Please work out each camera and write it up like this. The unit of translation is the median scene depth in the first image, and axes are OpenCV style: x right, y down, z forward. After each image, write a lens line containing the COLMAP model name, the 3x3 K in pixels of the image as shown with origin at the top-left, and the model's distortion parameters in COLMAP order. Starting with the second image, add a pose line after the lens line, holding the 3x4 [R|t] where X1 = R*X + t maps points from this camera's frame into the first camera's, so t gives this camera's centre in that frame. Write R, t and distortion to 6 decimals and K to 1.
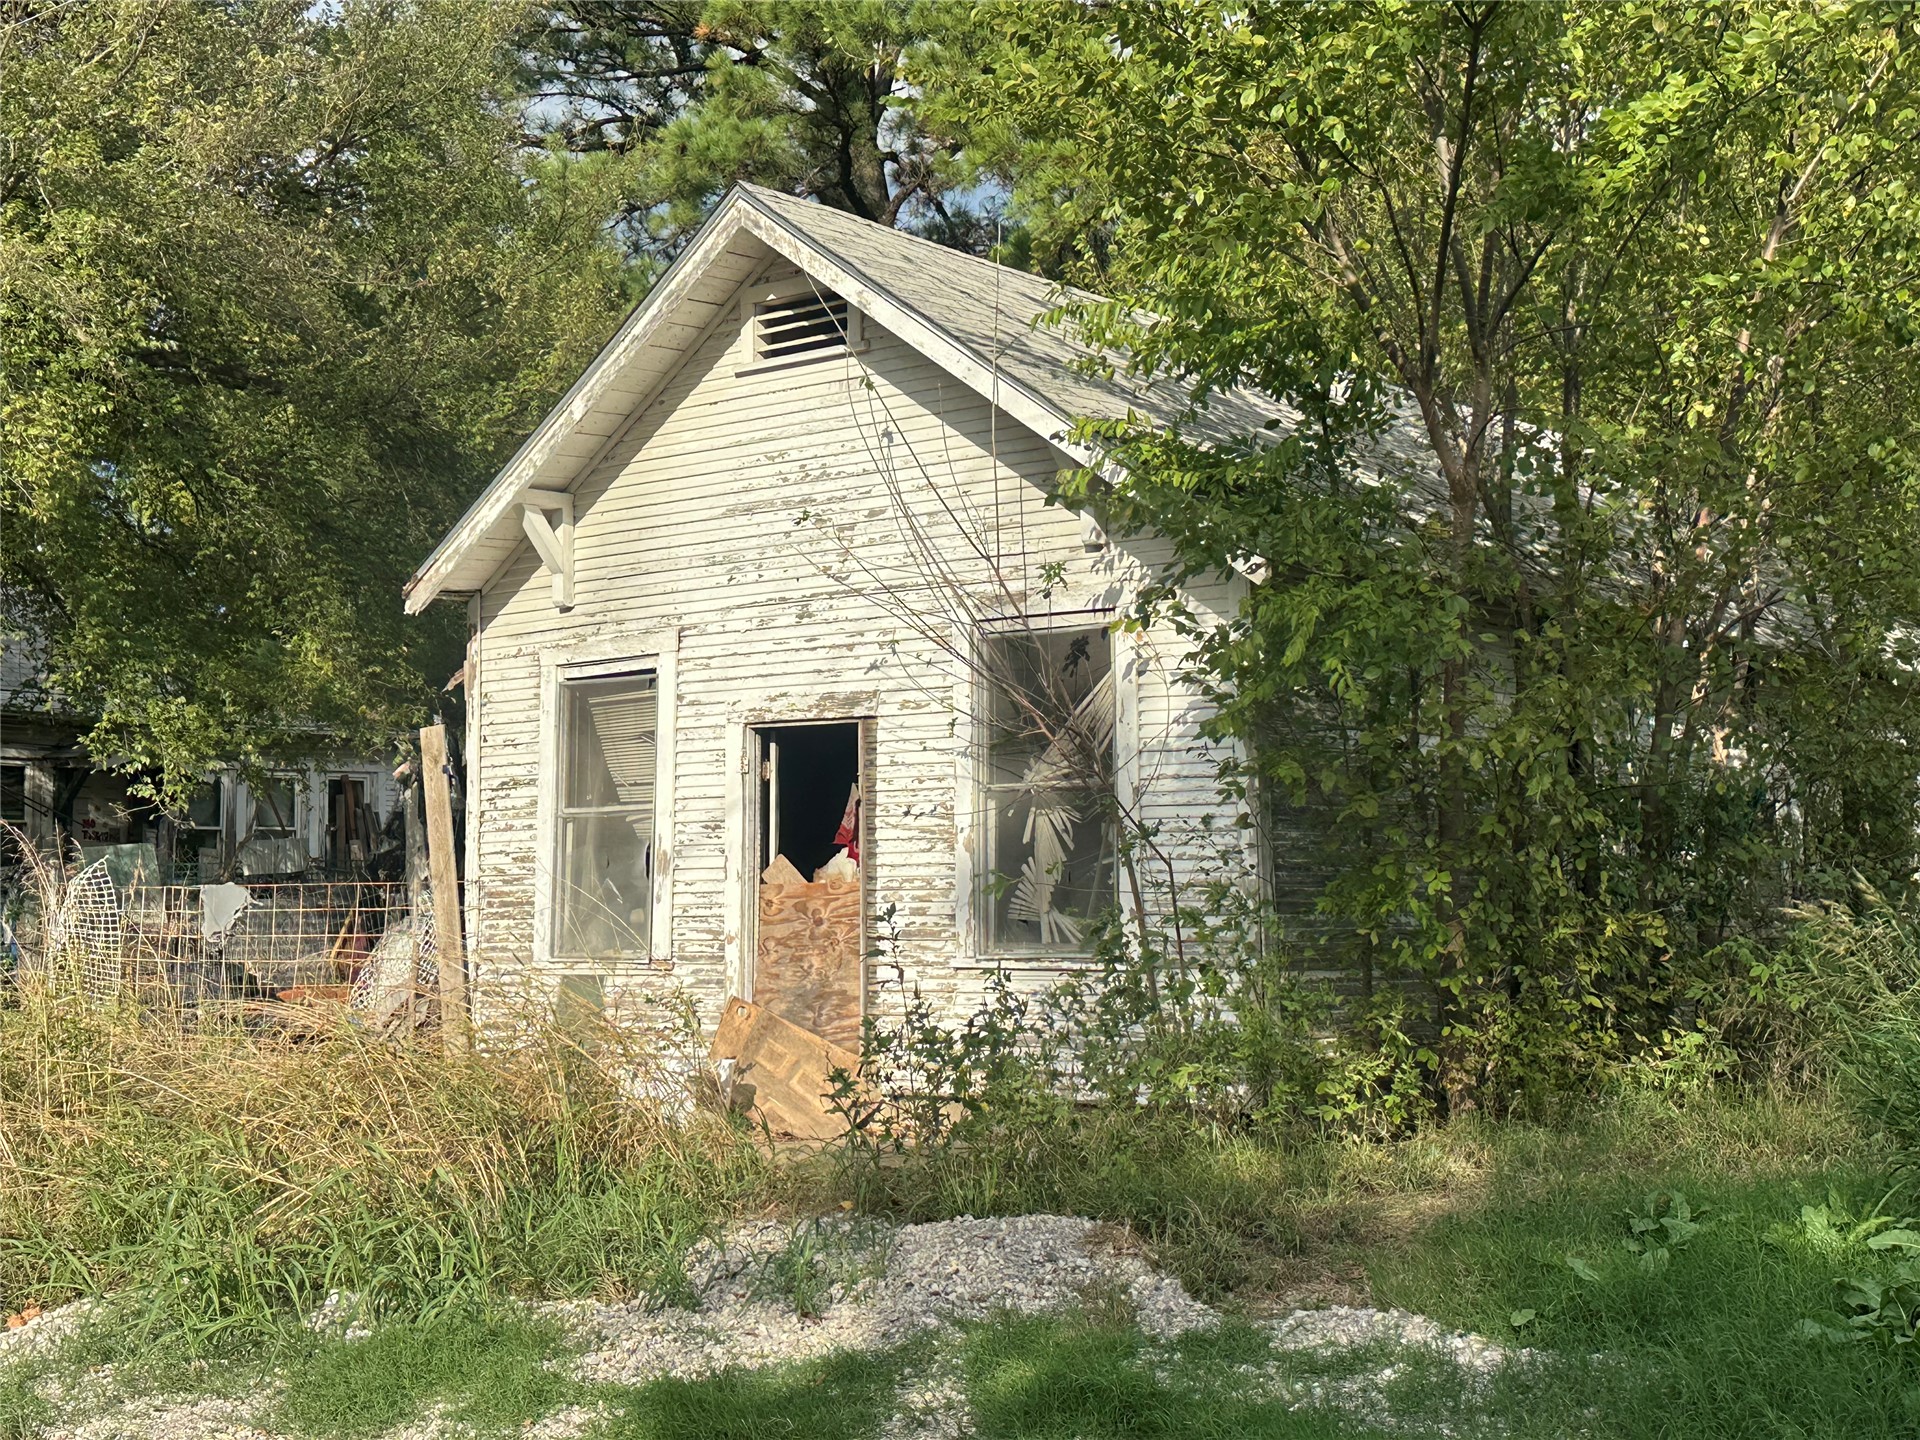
lens RADIAL K [[2638.9, 0, 960.0], [0, 2638.9, 721.8], [0, 0, 1]] dist [-0.009386, 0.000000]
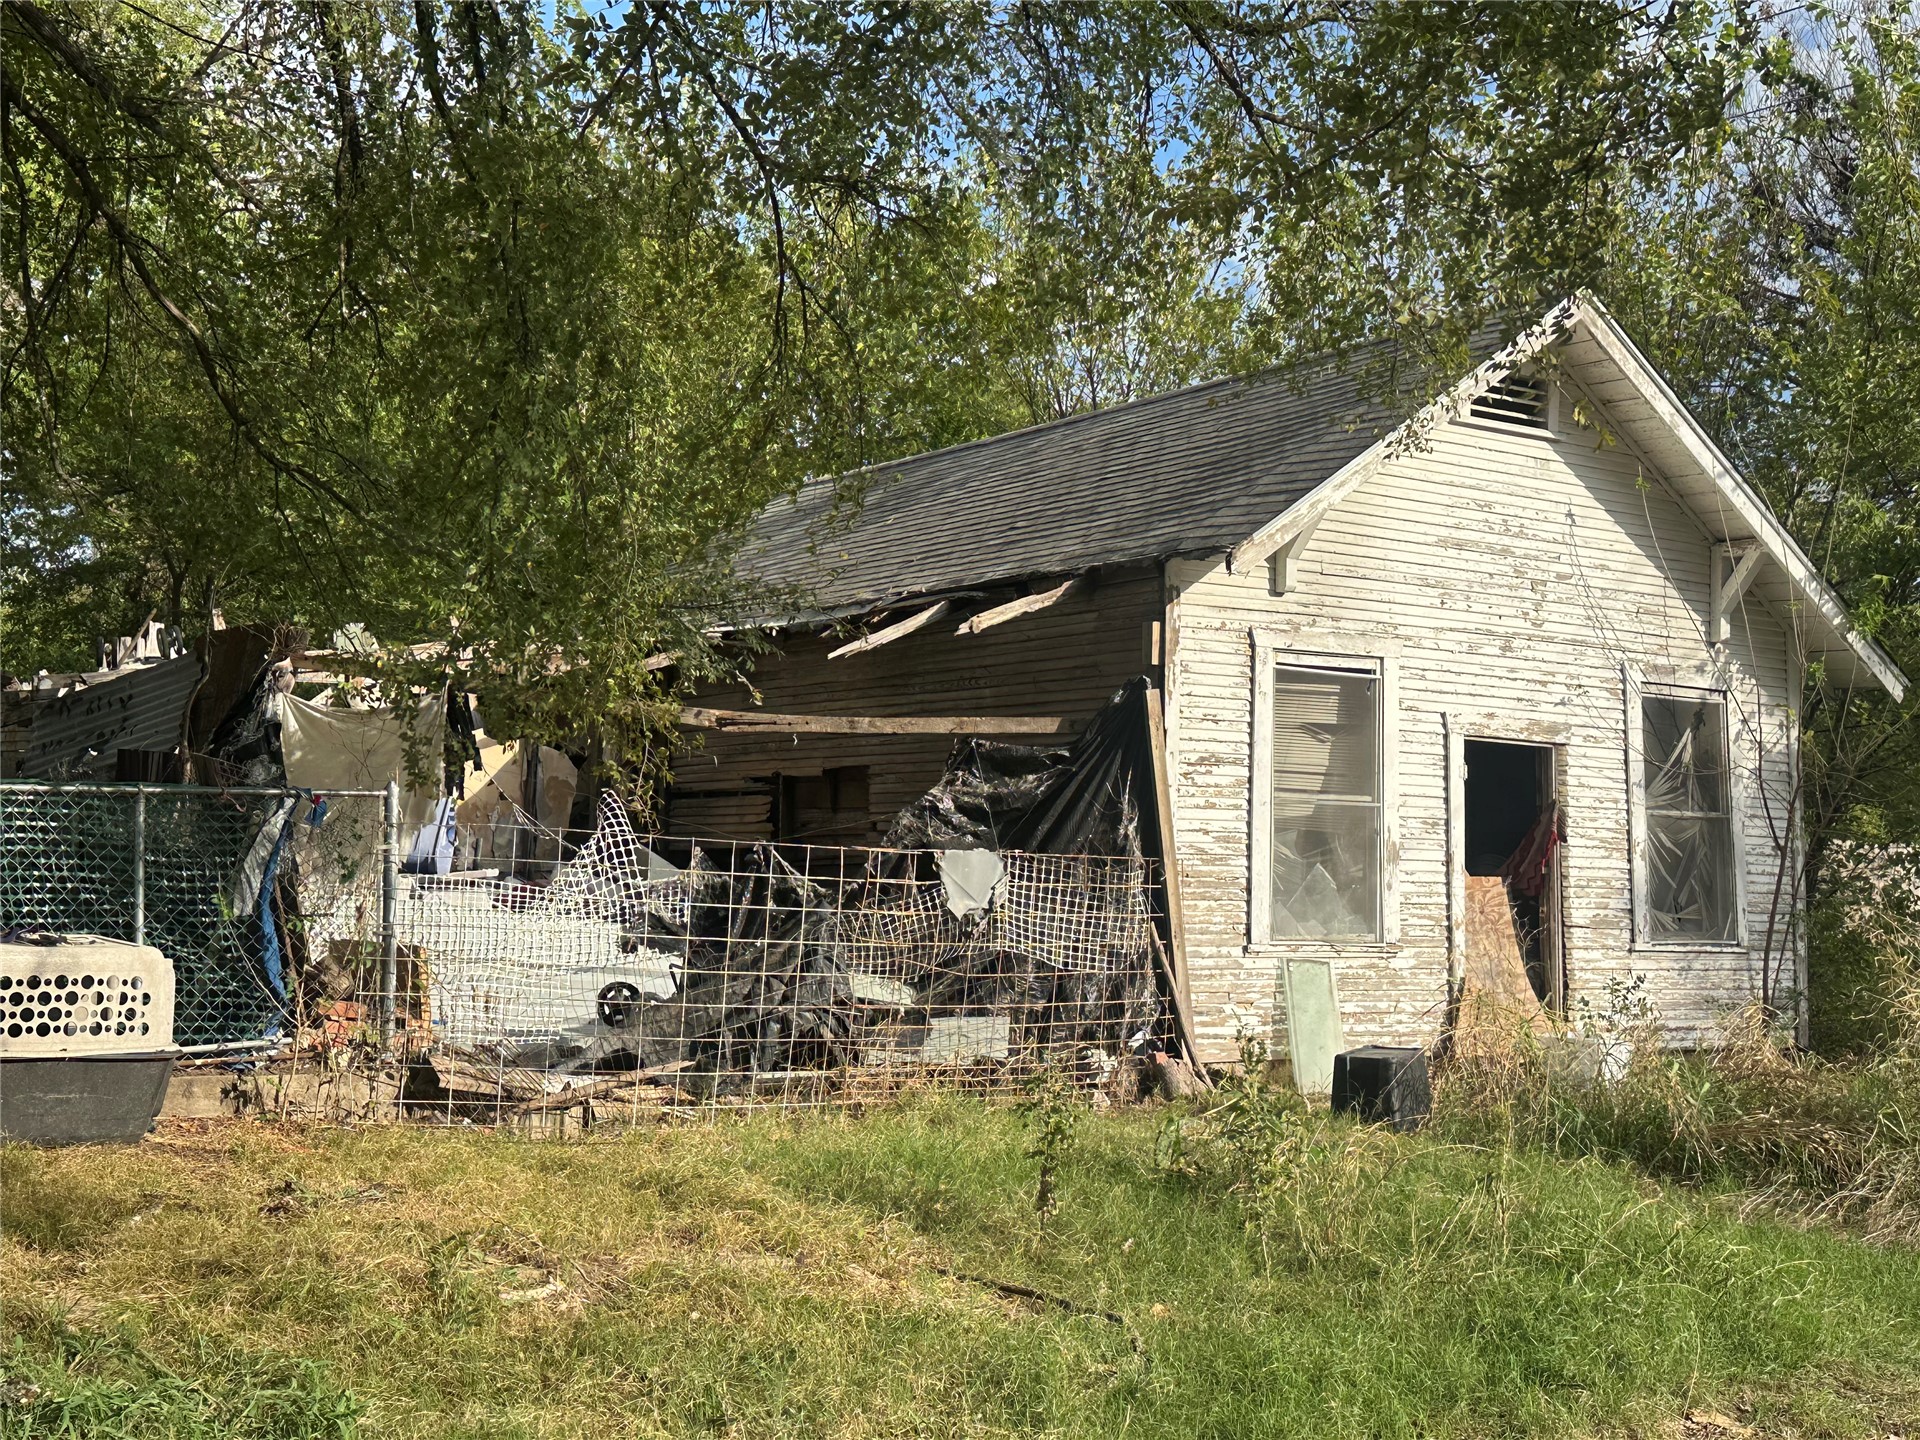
lens RADIAL K [[2340.4, 0, 959.3], [0, 2340.4, 717.4], [0, 0, 1]] dist [0.019743, 0.000000]
pose [[0.298603, 0.079618, 0.951051, -1.116759], [-0.099756, 0.993659, -0.051864, 0.067815], [-0.949150, -0.079386, 0.304652, 0.911446]]
